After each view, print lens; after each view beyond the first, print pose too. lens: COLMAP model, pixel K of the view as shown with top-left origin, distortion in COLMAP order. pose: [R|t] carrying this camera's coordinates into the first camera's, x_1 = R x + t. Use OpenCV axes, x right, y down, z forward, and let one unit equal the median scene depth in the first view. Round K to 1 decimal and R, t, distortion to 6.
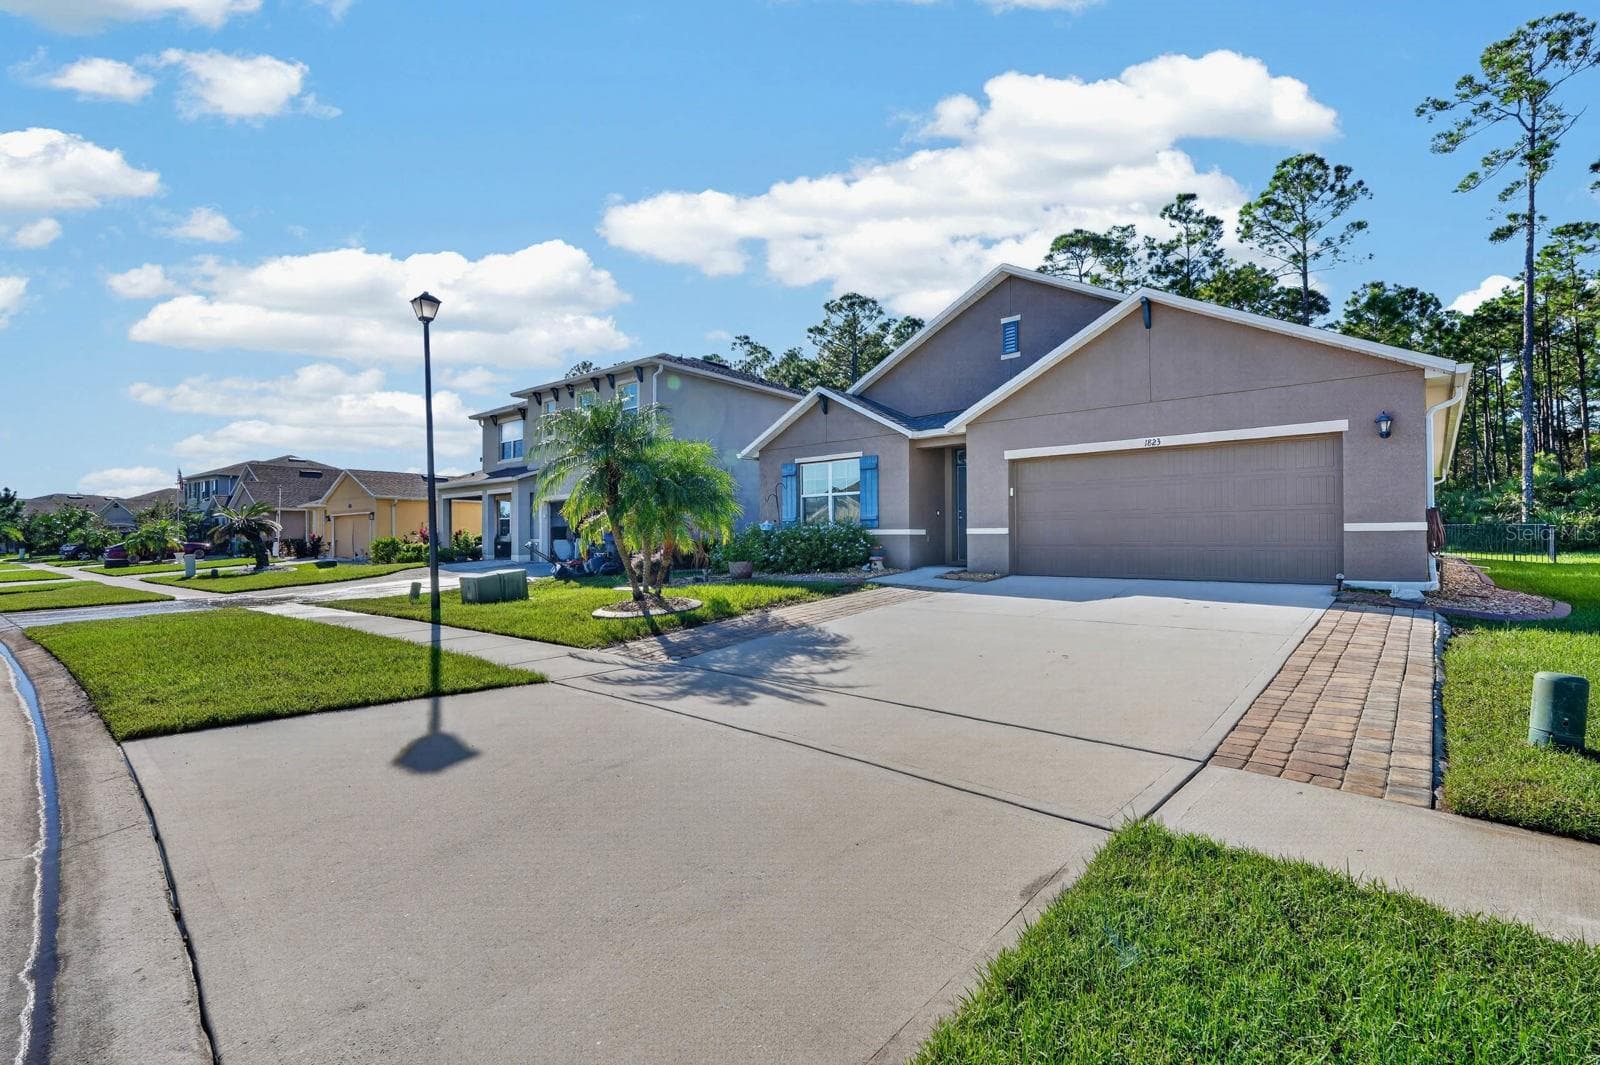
lens RADIAL K [[707.2, 0, 800.0], [0, 707.2, 532.5], [0, 0, 1]] dist [-0.009045, 0.006295]
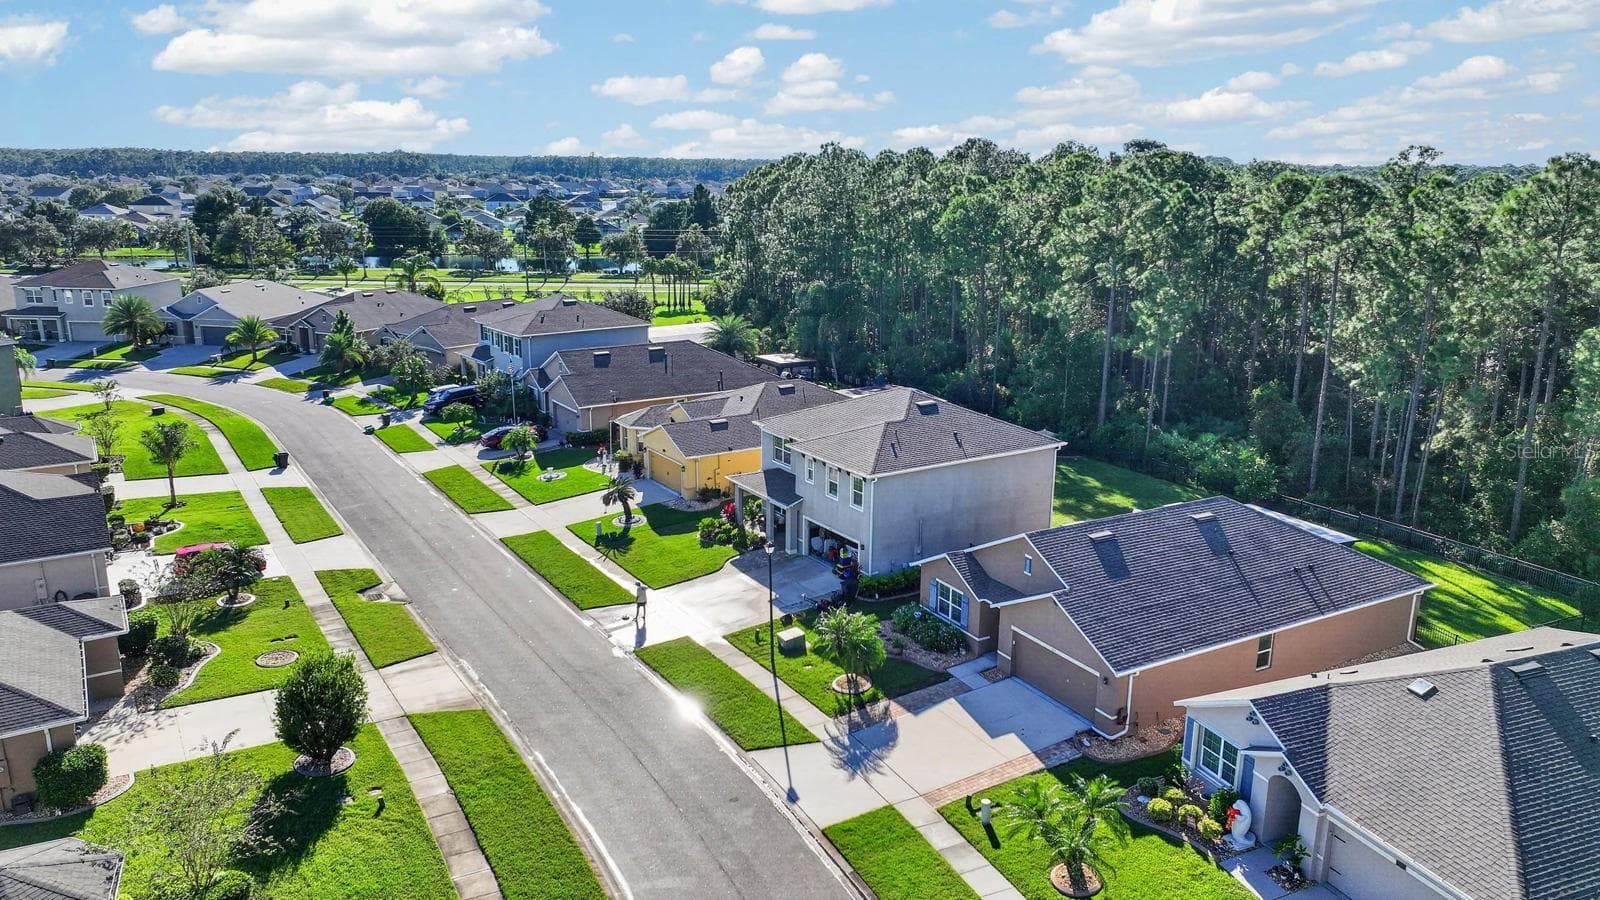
lens RADIAL K [[1125.3, 0, 800.0], [0, 1125.3, 450.0], [0, 0, 1]] dist [0.002499, 0.002930]
pose [[0.946081, 0.090458, -0.311043, 0.702149], [-0.006664, 0.965449, 0.260506, -1.546940], [0.323862, -0.244387, 0.913996, -2.291452]]
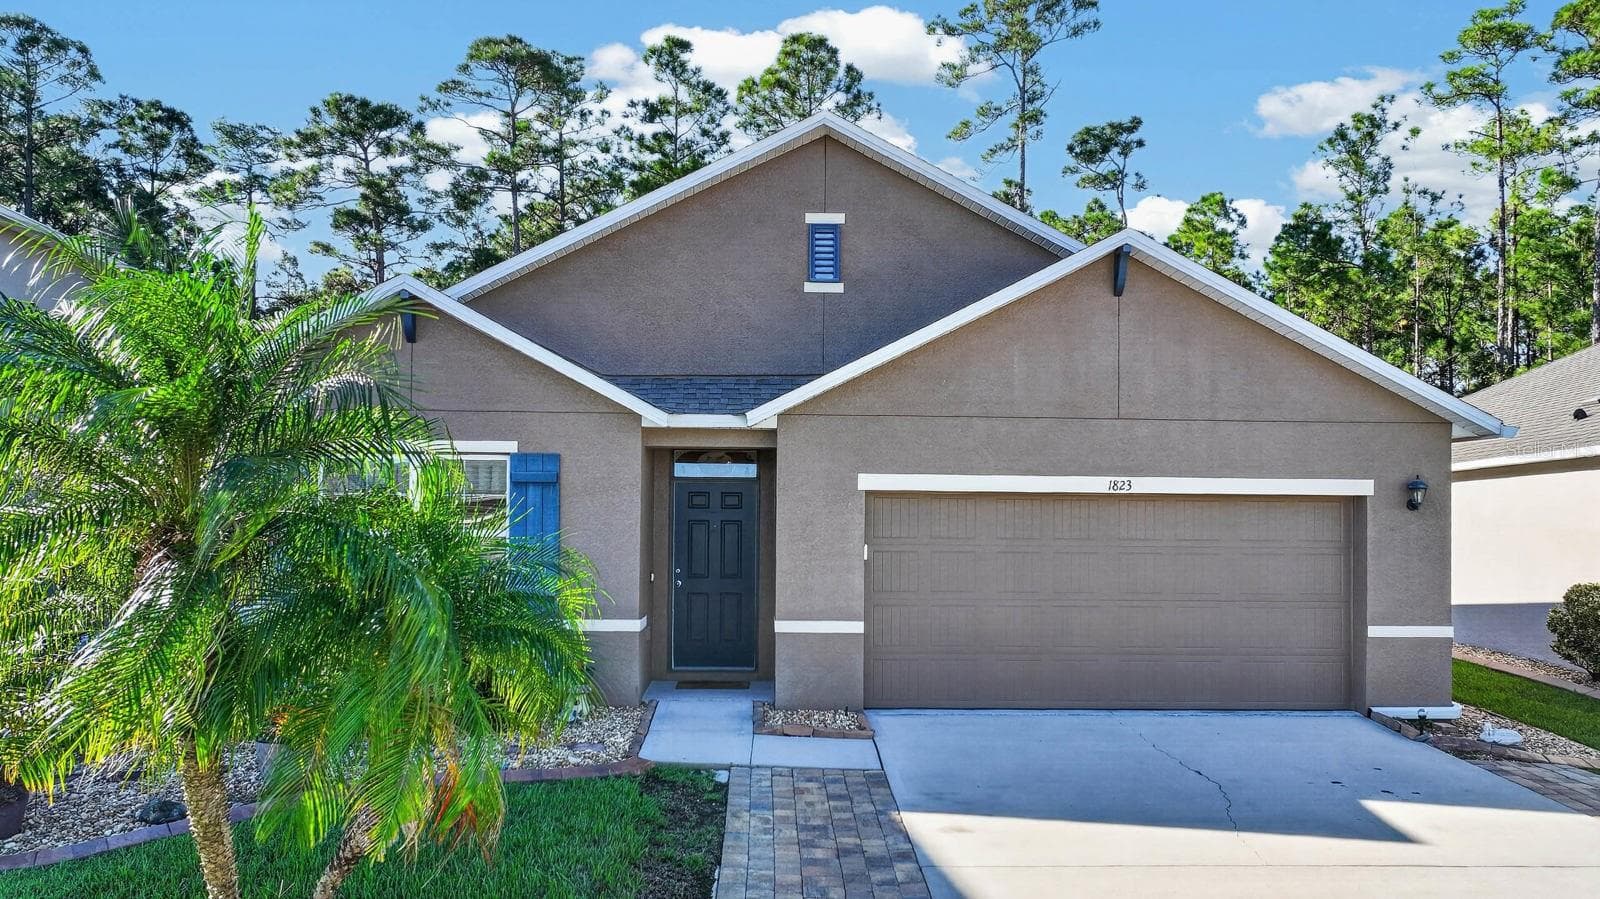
lens RADIAL K [[1143.0, 0, 803.9], [0, 1143.0, 497.8], [0, 0, 1]] dist [0.013279, -0.000893]
pose [[0.717942, 0.025992, 0.695618, -0.323790], [-0.019306, 0.999662, -0.017428, -0.081434], [-0.695836, -0.000917, 0.718201, 0.415949]]
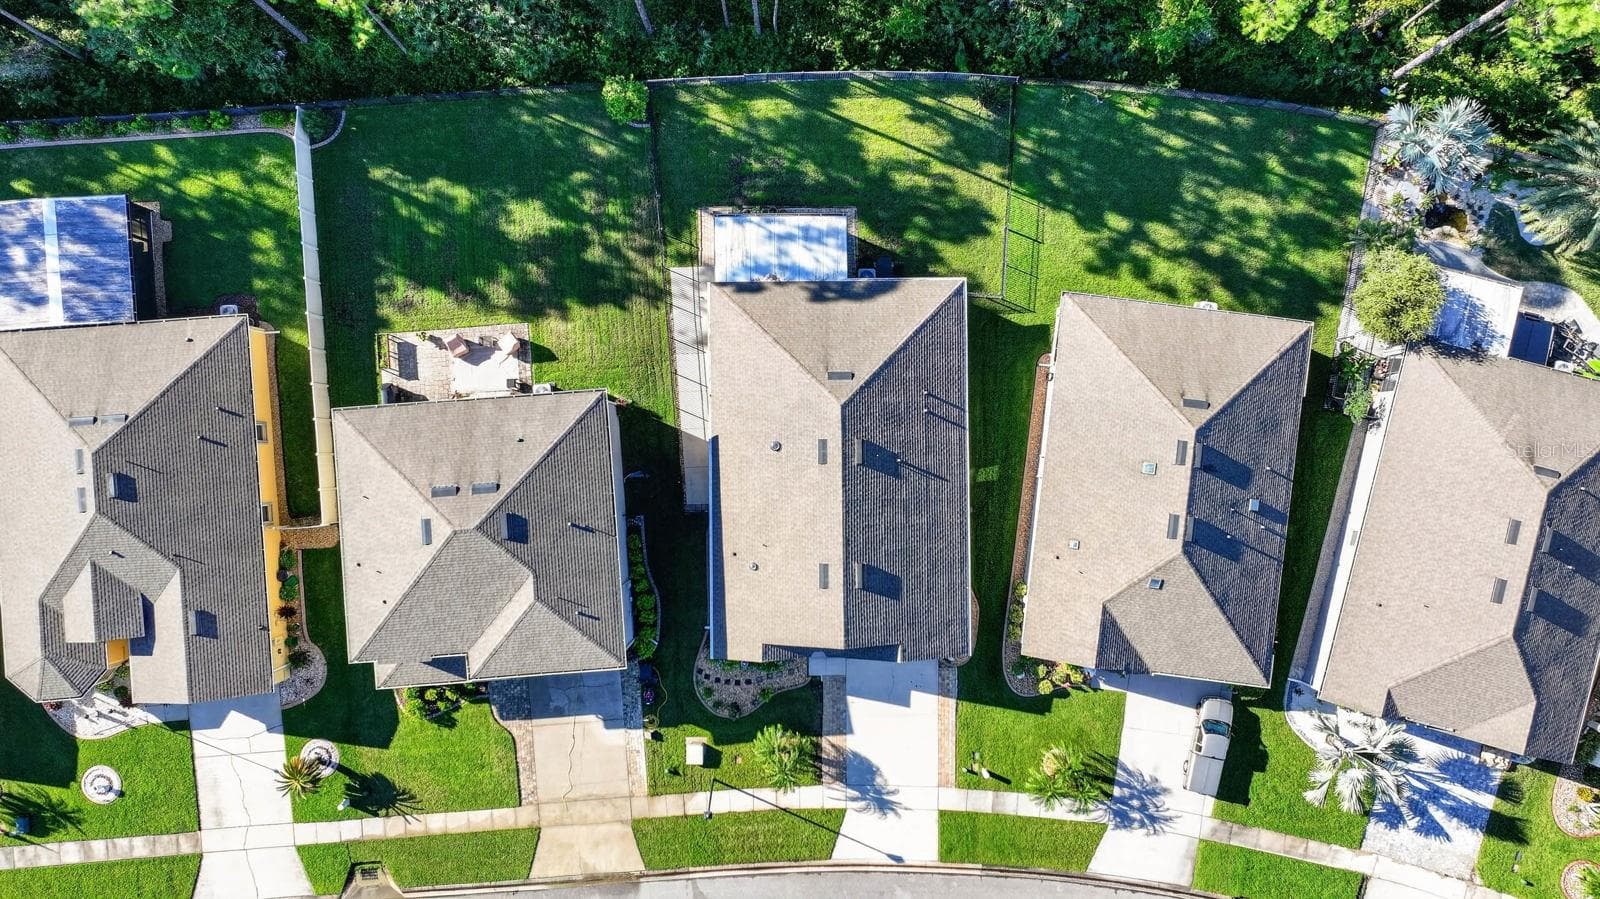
lens RADIAL K [[1125.3, 0, 800.0], [0, 1125.3, 449.5], [0, 0, 1]] dist [0.002499, 0.002930]
pose [[0.738921, -0.673673, 0.012689, 0.616405], [-0.012847, 0.004742, 0.999906, -4.476741], [-0.673670, -0.739014, -0.005151, 1.704162]]
